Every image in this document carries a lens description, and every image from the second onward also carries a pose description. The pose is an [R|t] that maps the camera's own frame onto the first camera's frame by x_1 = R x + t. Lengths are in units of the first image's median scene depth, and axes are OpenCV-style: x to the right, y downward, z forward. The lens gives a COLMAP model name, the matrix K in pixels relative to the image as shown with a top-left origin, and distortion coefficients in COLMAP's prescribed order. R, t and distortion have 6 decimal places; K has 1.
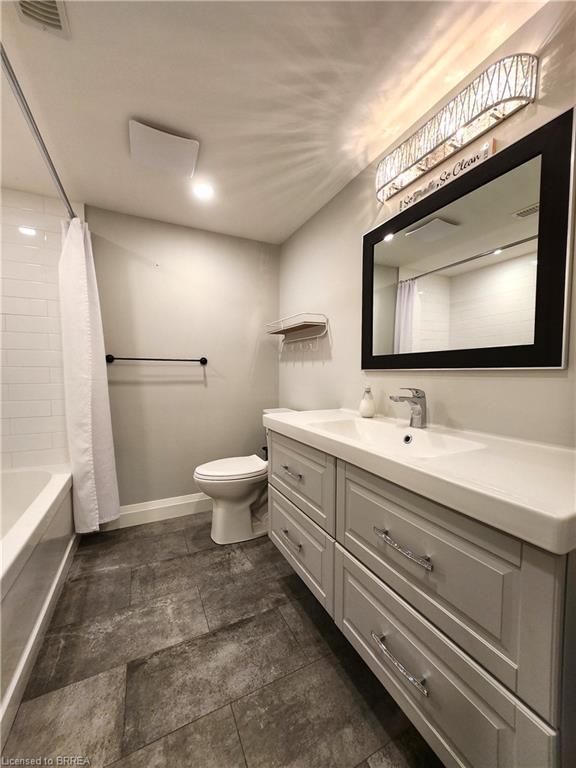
lens RADIAL K [[304.1, 0, 291.8], [0, 304.1, 386.6], [0, 0, 1]] dist [-0.007159, 0.006684]
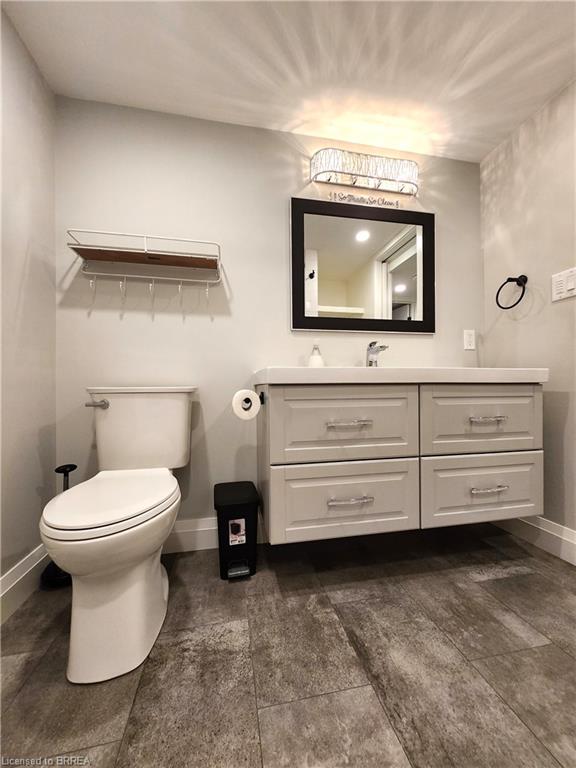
lens RADIAL K [[304.1, 0, 291.8], [0, 304.1, 386.6], [0, 0, 1]] dist [-0.007159, 0.006684]
pose [[0.258874, -0.002342, 0.965908, -0.887332], [0.057165, 0.998281, -0.012900, 0.176831], [-0.964218, 0.058556, 0.258563, 0.918900]]
